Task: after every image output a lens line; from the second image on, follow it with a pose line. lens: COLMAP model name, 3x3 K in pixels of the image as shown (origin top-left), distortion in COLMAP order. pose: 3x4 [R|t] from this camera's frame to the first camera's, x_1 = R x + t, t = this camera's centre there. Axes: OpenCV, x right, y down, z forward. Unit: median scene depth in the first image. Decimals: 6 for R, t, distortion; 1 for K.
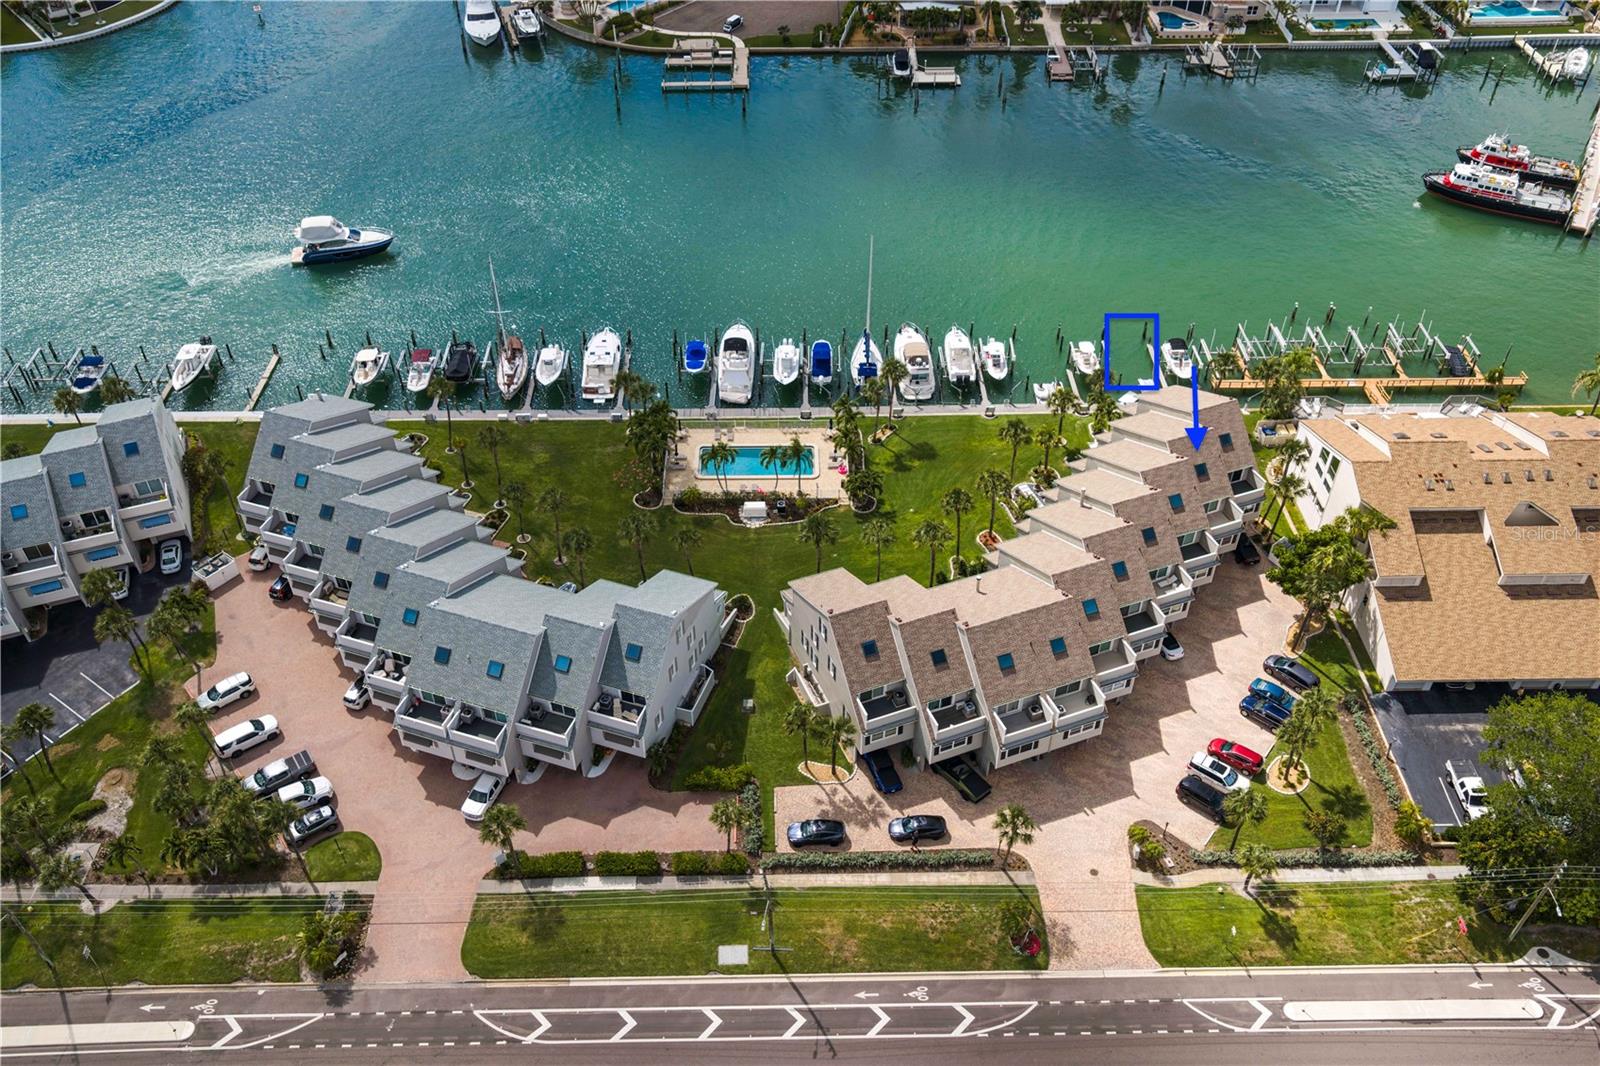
lens RADIAL K [[1308.7, 0, 803.3], [0, 1308.7, 533.6], [0, 0, 1]] dist [0.055871, -0.096874]
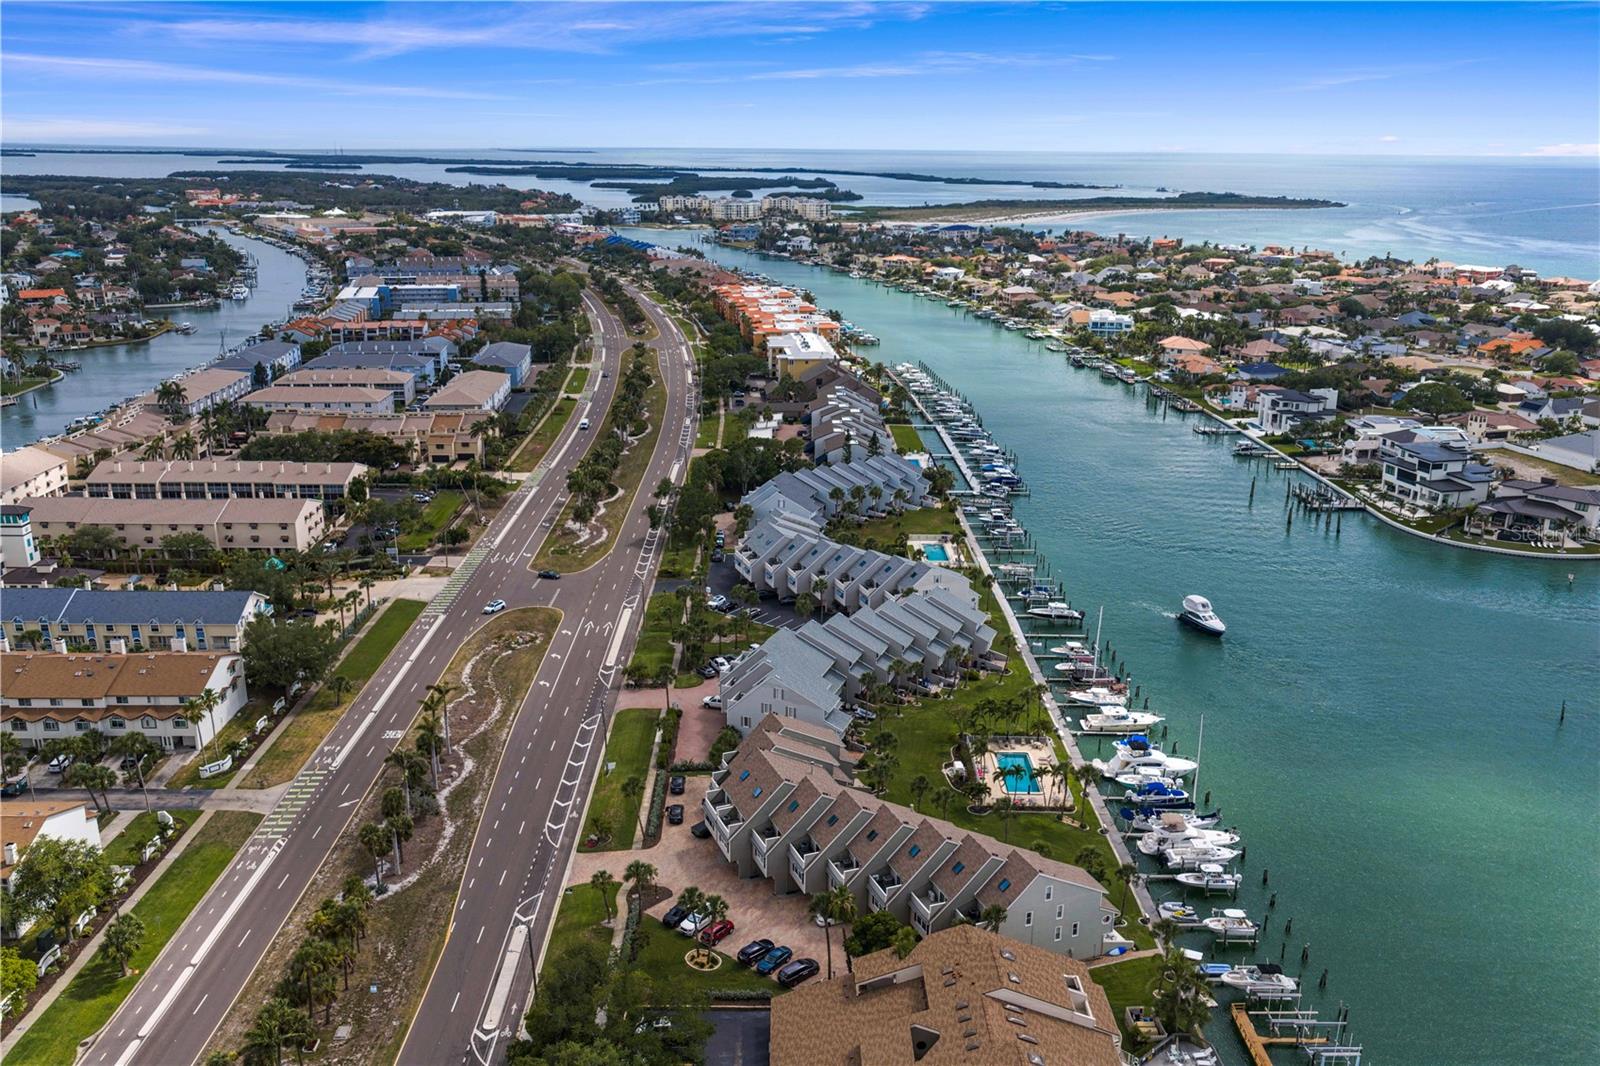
lens RADIAL K [[1308.7, 0, 803.3], [0, 1308.7, 533.6], [0, 0, 1]] dist [0.055871, -0.096874]
pose [[-0.004705, 0.285378, -0.958403, 1.415534], [-0.675157, 0.706084, 0.213561, -0.439735], [0.737659, 0.648078, 0.189353, 0.512916]]
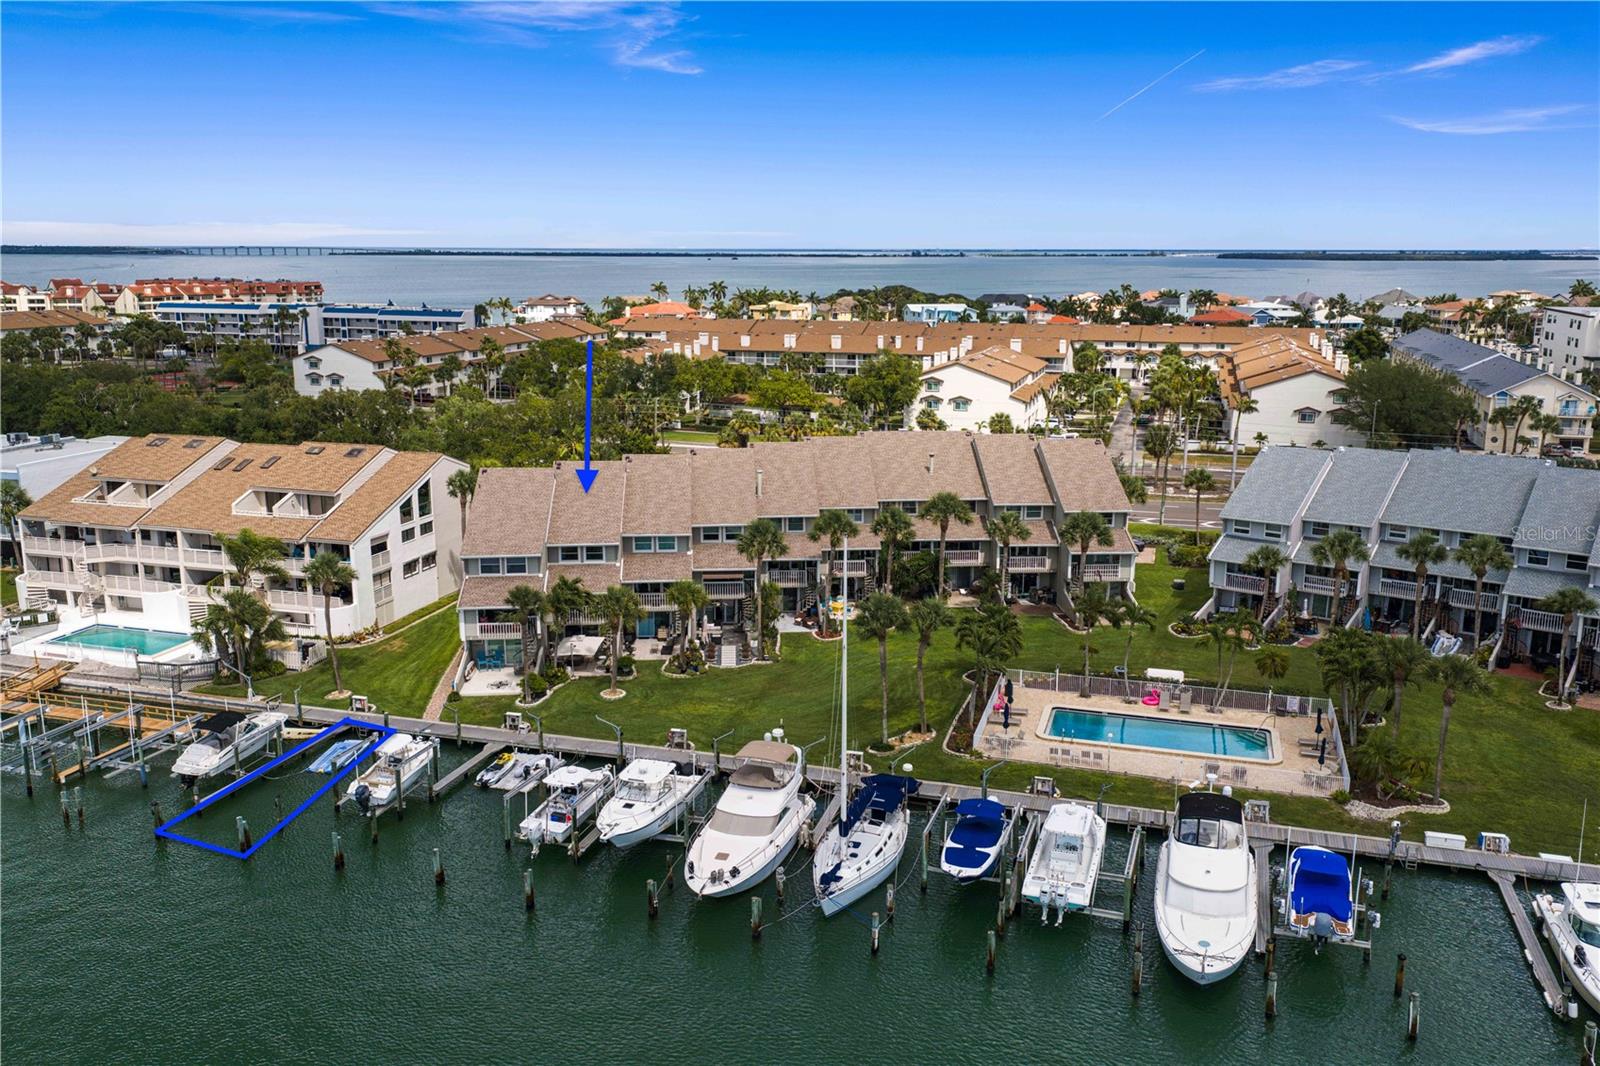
lens RADIAL K [[1308.7, 0, 803.3], [0, 1308.7, 533.6], [0, 0, 1]] dist [0.055871, -0.096874]
pose [[-0.950405, -0.064992, 0.304148, -0.069511], [0.206634, 0.598940, 0.773676, -0.658133], [-0.232449, 0.798153, -0.555806, 1.518386]]
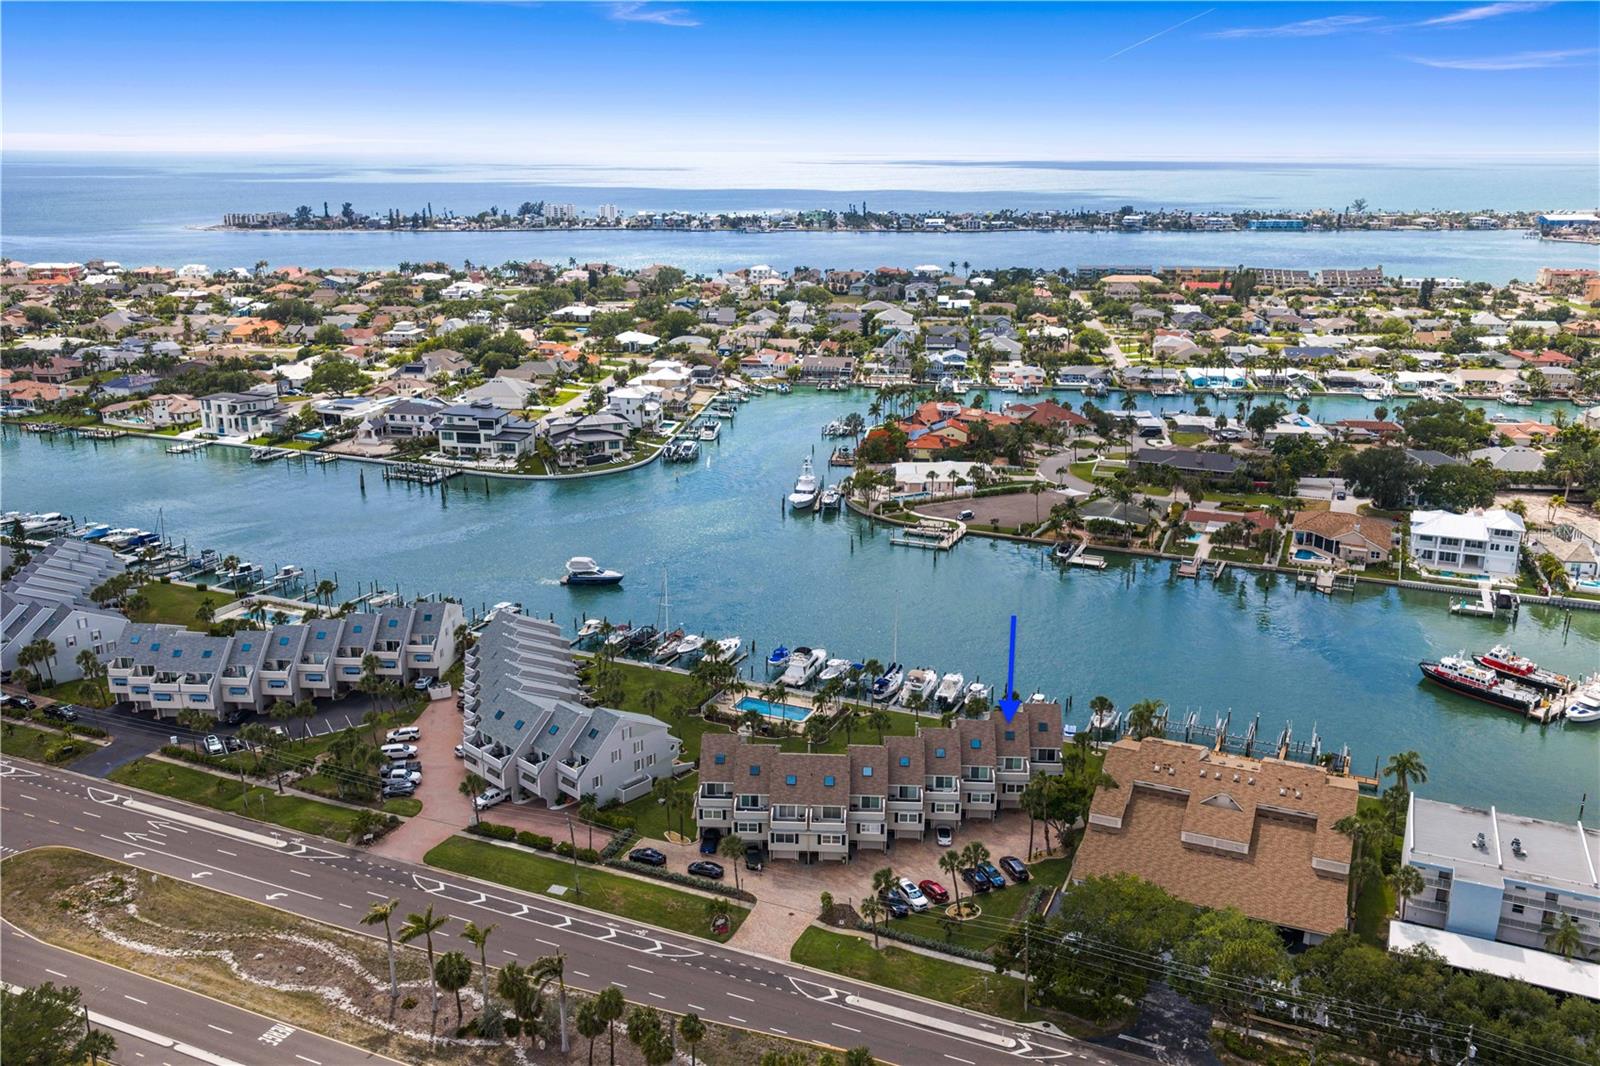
lens RADIAL K [[1308.7, 0, 803.3], [0, 1308.7, 533.6], [0, 0, 1]] dist [0.055871, -0.096874]
pose [[0.907400, 0.121349, -0.402368, 0.683555], [-0.282741, 0.884612, -0.370835, 0.370833], [0.310939, 0.450262, 0.837007, -0.388444]]
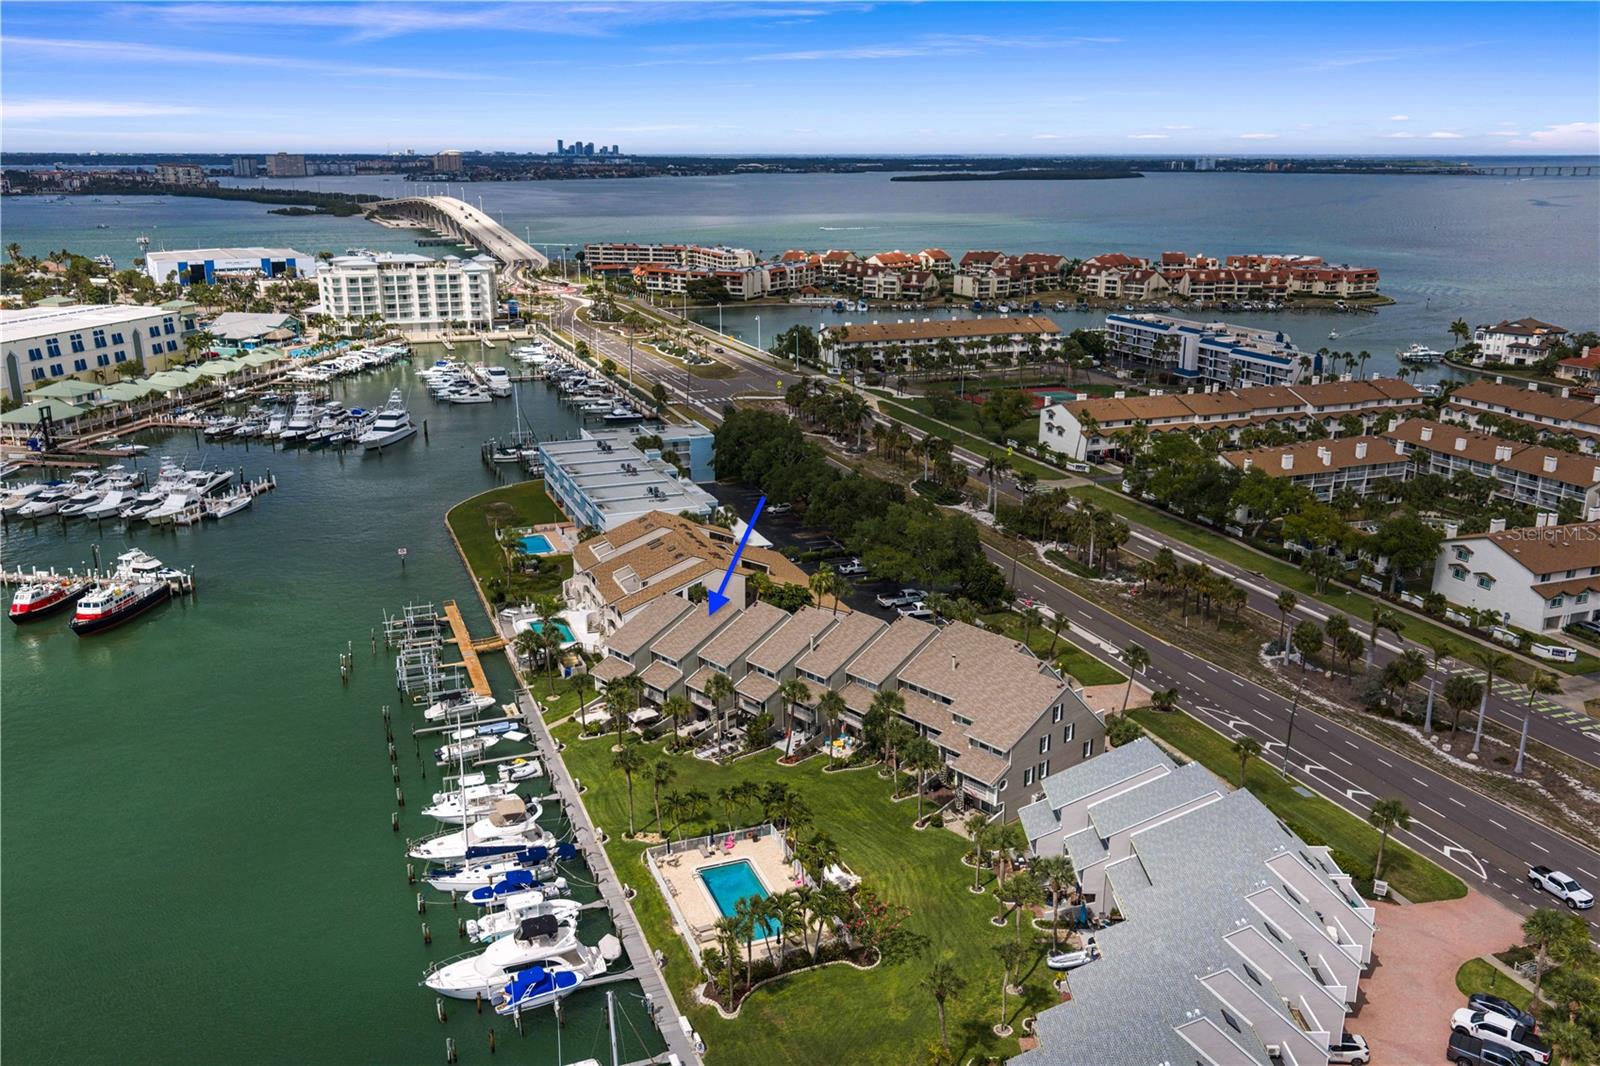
lens RADIAL K [[1308.7, 0, 803.3], [0, 1308.7, 533.6], [0, 0, 1]] dist [0.055871, -0.096874]
pose [[-0.339305, -0.258813, 0.904372, -0.849709], [0.622152, 0.659353, 0.422115, -0.615942], [-0.705549, 0.705882, -0.062700, 1.041835]]
